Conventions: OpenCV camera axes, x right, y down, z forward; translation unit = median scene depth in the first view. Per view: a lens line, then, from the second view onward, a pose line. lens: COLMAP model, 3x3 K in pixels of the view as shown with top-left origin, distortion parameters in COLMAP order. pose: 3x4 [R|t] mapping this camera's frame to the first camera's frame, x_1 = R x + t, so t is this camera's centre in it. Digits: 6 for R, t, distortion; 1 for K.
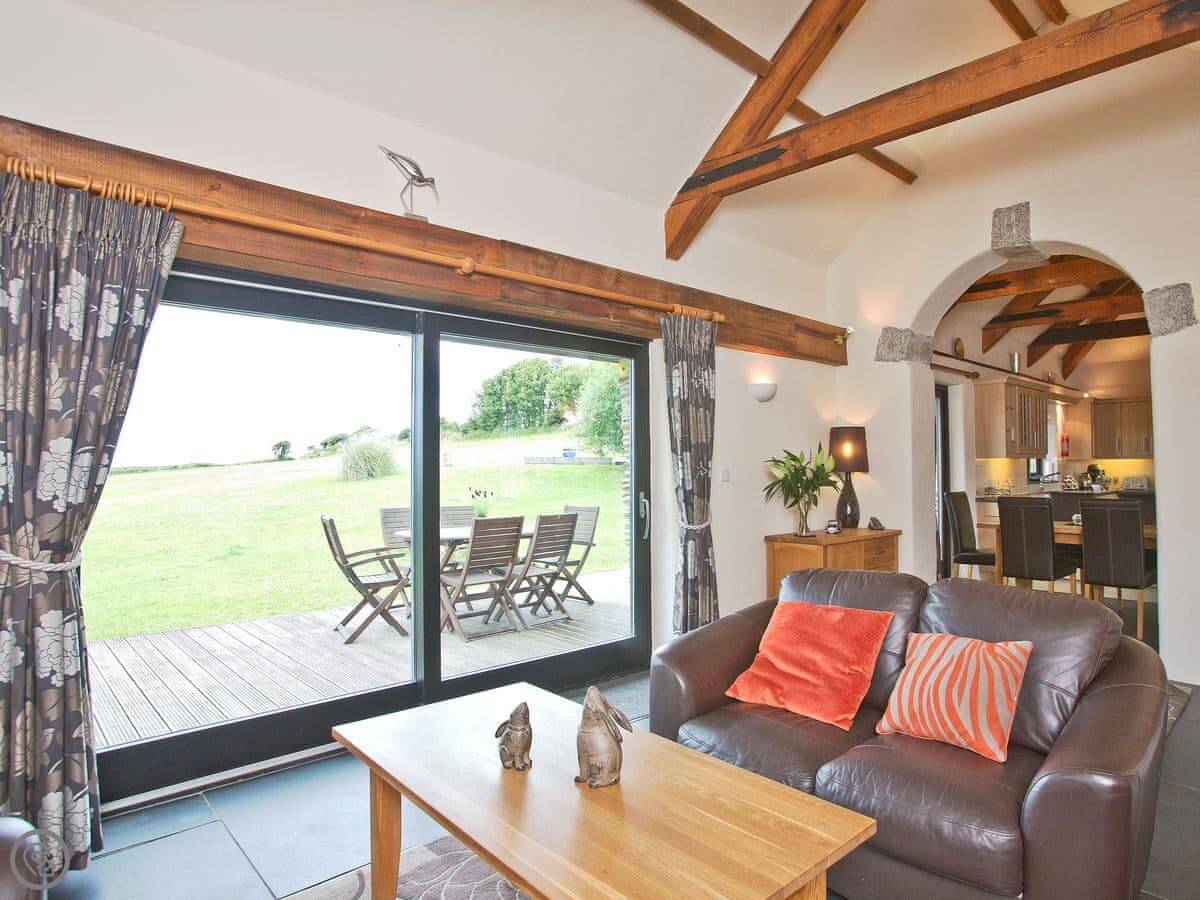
lens RADIAL K [[704.8, 0, 600.0], [0, 704.8, 450.0], [0, 0, 1]] dist [-0.004984, -0.000833]
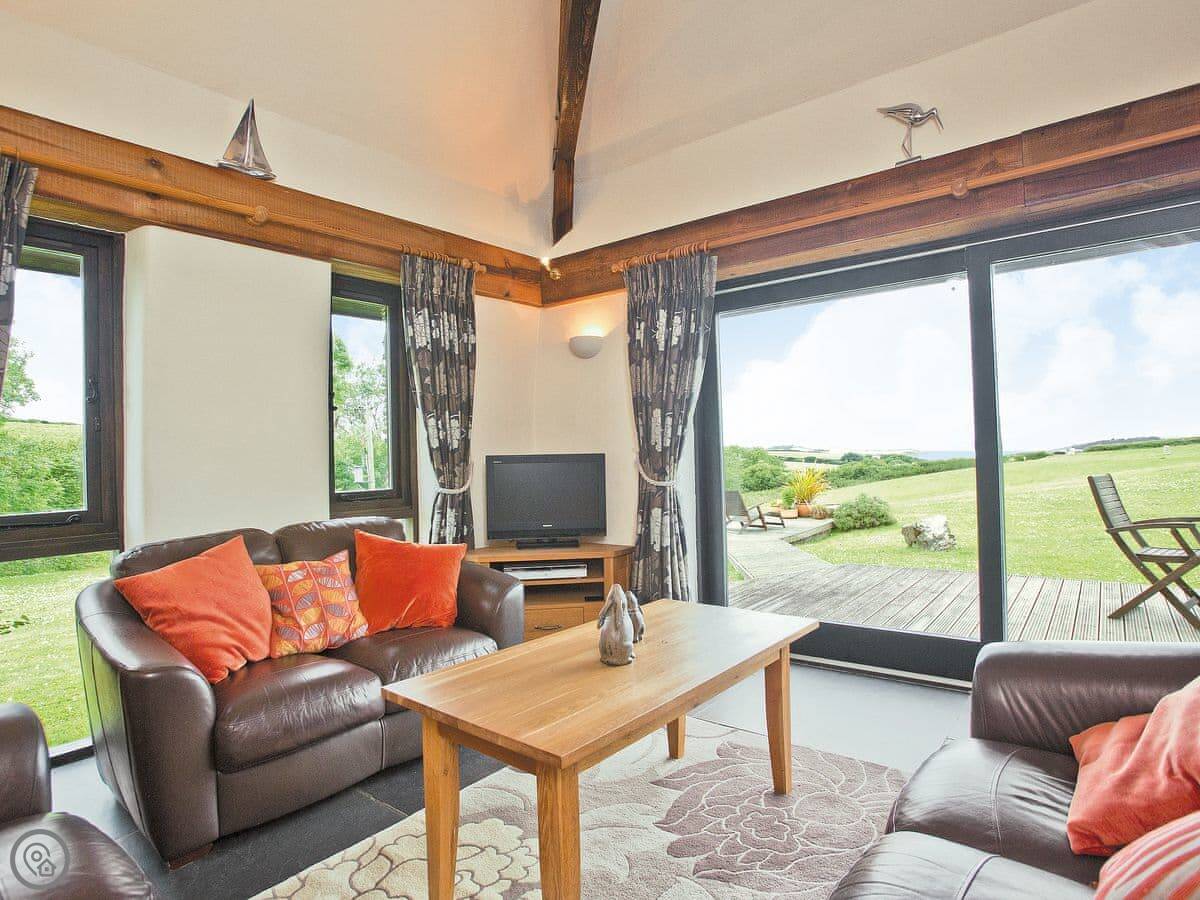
lens RADIAL K [[664.4, 0, 600.0], [0, 664.4, 450.0], [0, 0, 1]] dist [-0.029213, 0.000889]
pose [[0.167583, 0.001007, -0.985858, 0.722745], [0.048014, 0.998804, 0.009182, 0.053866], [0.984688, -0.048874, 0.167334, 0.508421]]
